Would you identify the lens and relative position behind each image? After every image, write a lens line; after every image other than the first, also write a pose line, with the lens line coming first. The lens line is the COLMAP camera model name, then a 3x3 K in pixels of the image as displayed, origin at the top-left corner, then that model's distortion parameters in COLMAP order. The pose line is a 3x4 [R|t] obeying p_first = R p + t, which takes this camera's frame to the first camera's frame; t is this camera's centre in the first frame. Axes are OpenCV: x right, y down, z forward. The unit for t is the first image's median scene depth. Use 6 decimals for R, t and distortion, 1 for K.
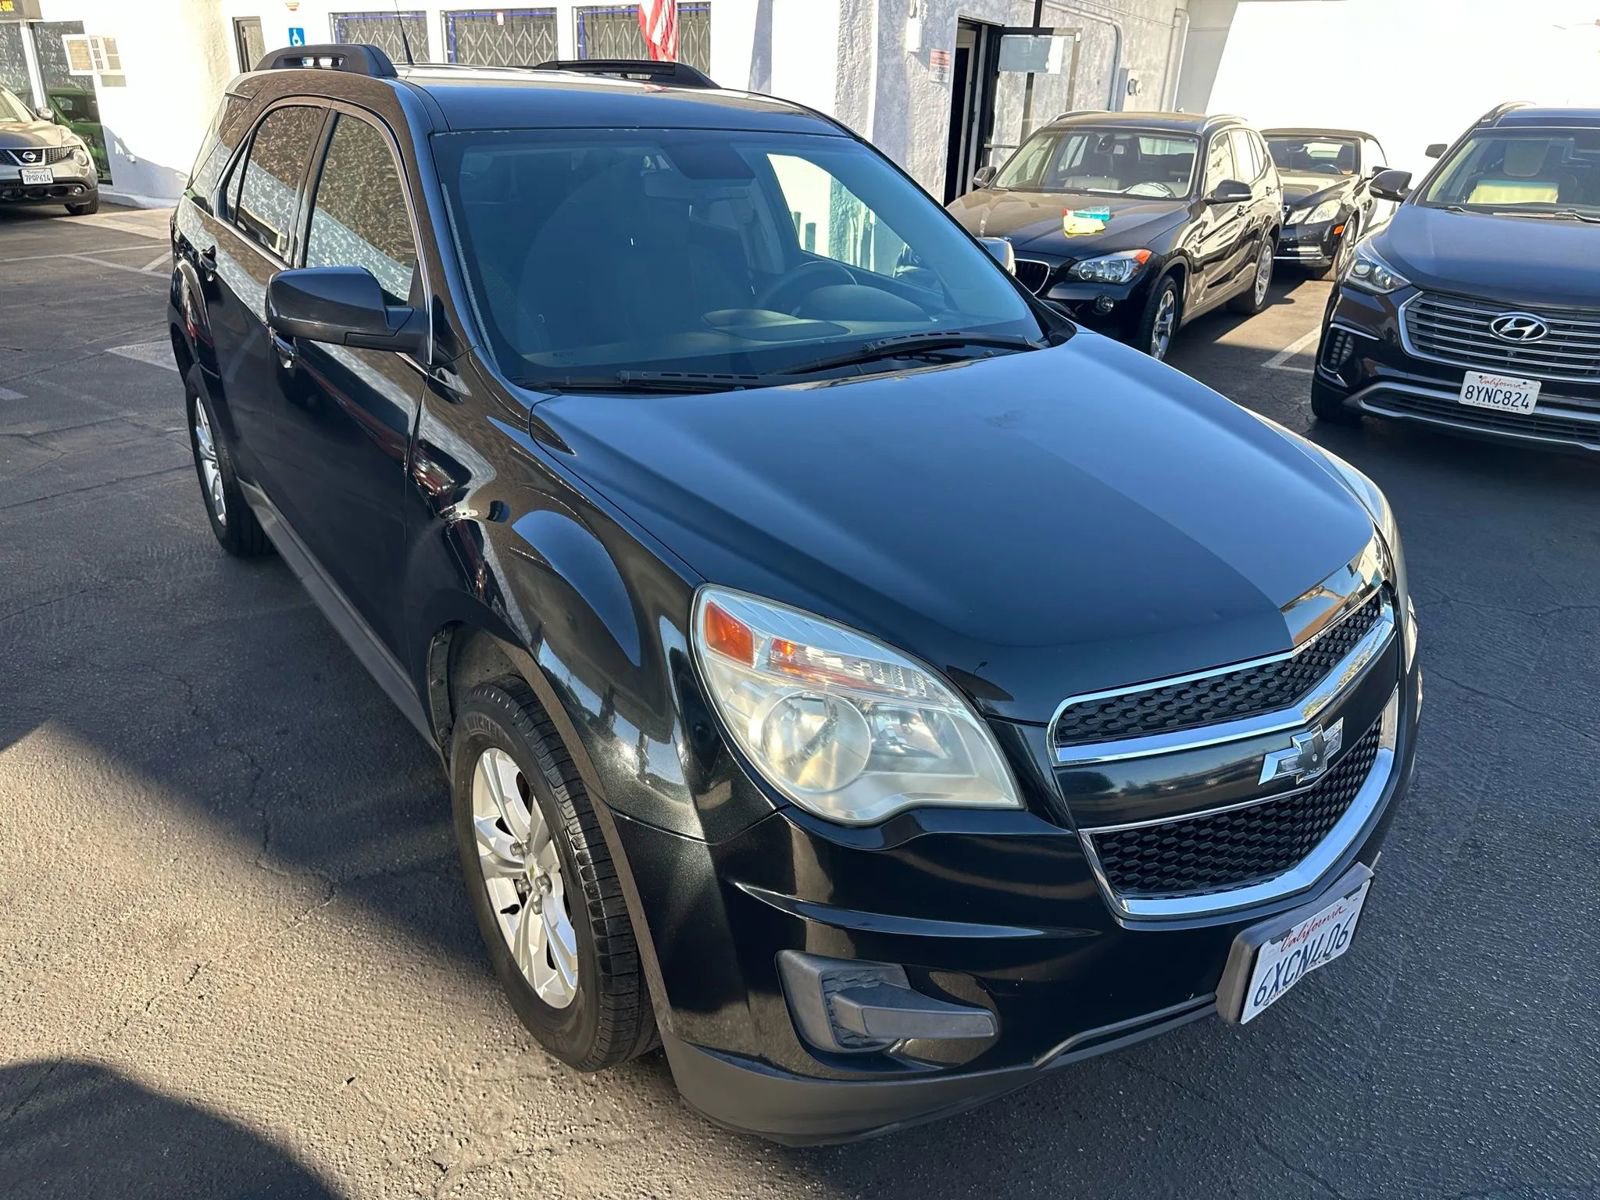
lens RADIAL K [[1173.3, 0, 811.1], [0, 1173.3, 603.8], [0, 0, 1]] dist [0.009190, -0.015025]
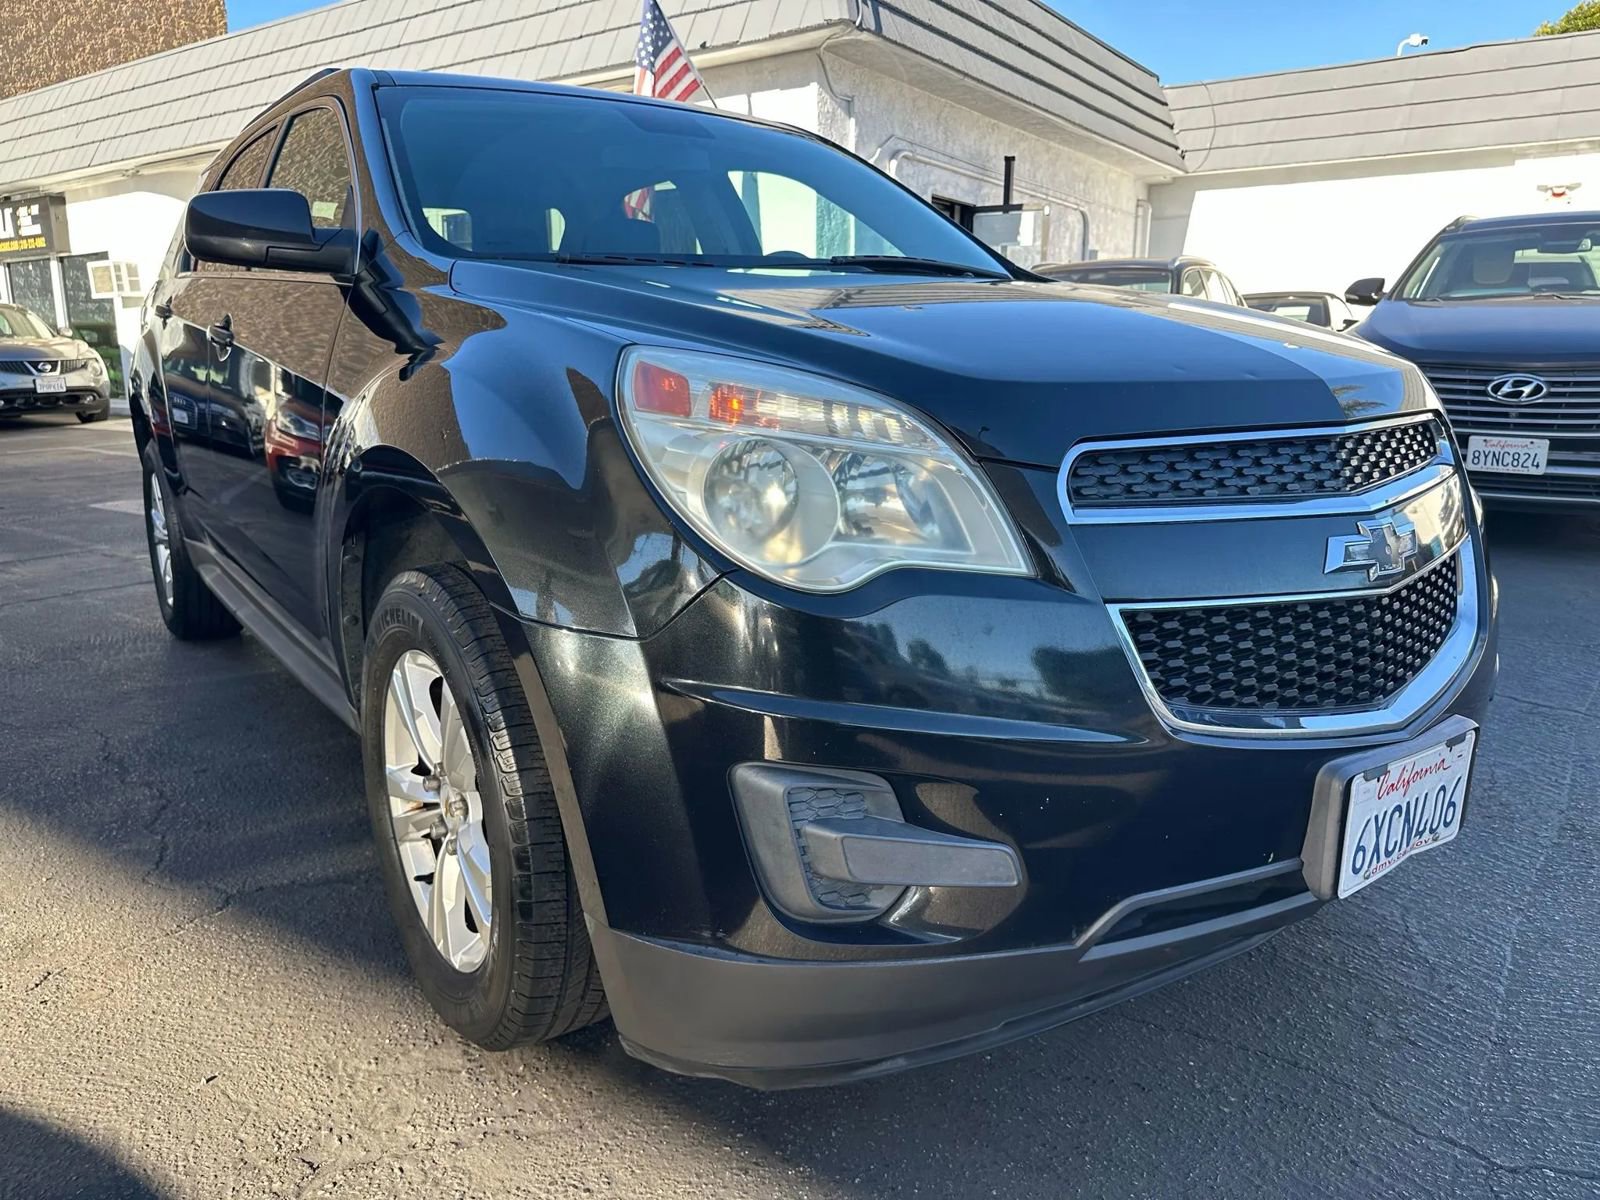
lens RADIAL K [[1173.3, 0, 809.6], [0, 1173.3, 594.6], [0, 0, 1]] dist [0.009190, -0.015025]
pose [[0.999257, -0.038461, -0.002479, 0.022243], [0.037254, 0.980380, -0.193565, 0.245512], [0.009875, 0.193329, 0.981084, 0.162711]]
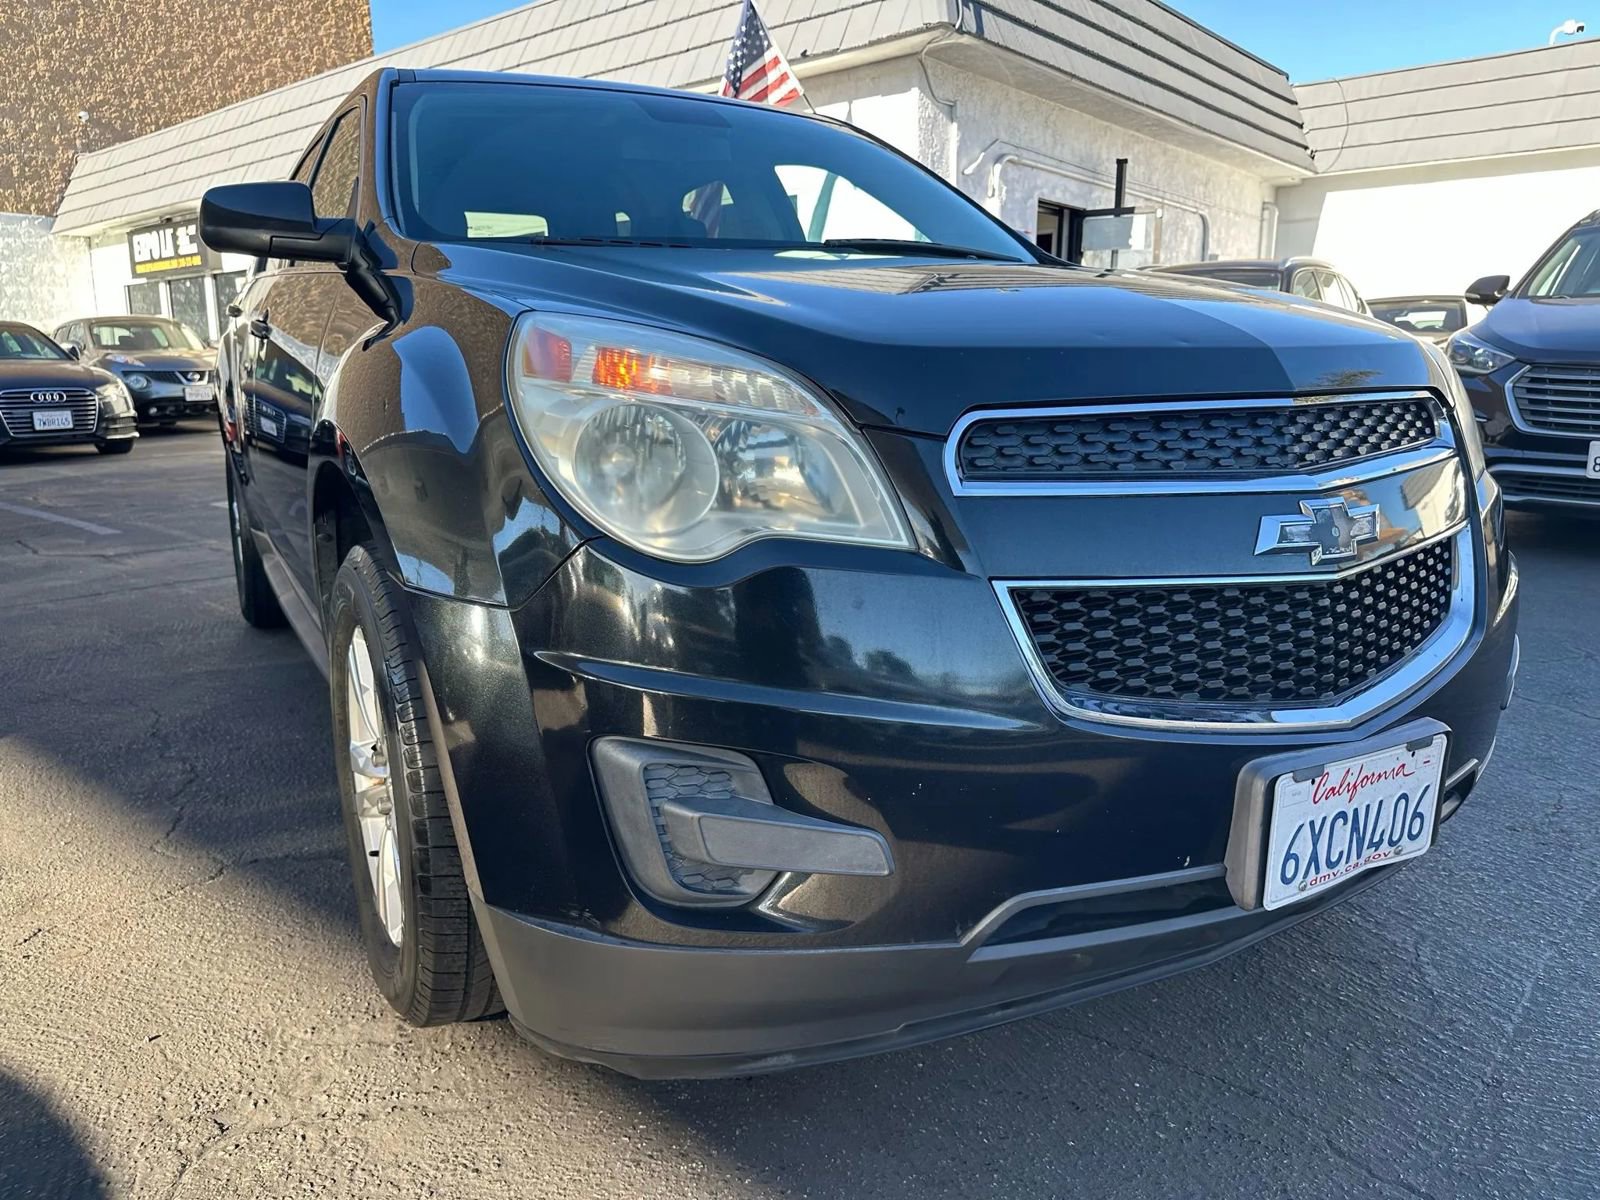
lens RADIAL K [[1173.3, 0, 805.0], [0, 1173.3, 596.3], [0, 0, 1]] dist [0.009190, -0.015025]
pose [[0.993536, -0.019446, -0.111837, 0.142294], [-0.003898, 0.978791, -0.204823, 0.262429], [0.113448, 0.203935, 0.972389, 0.196939]]
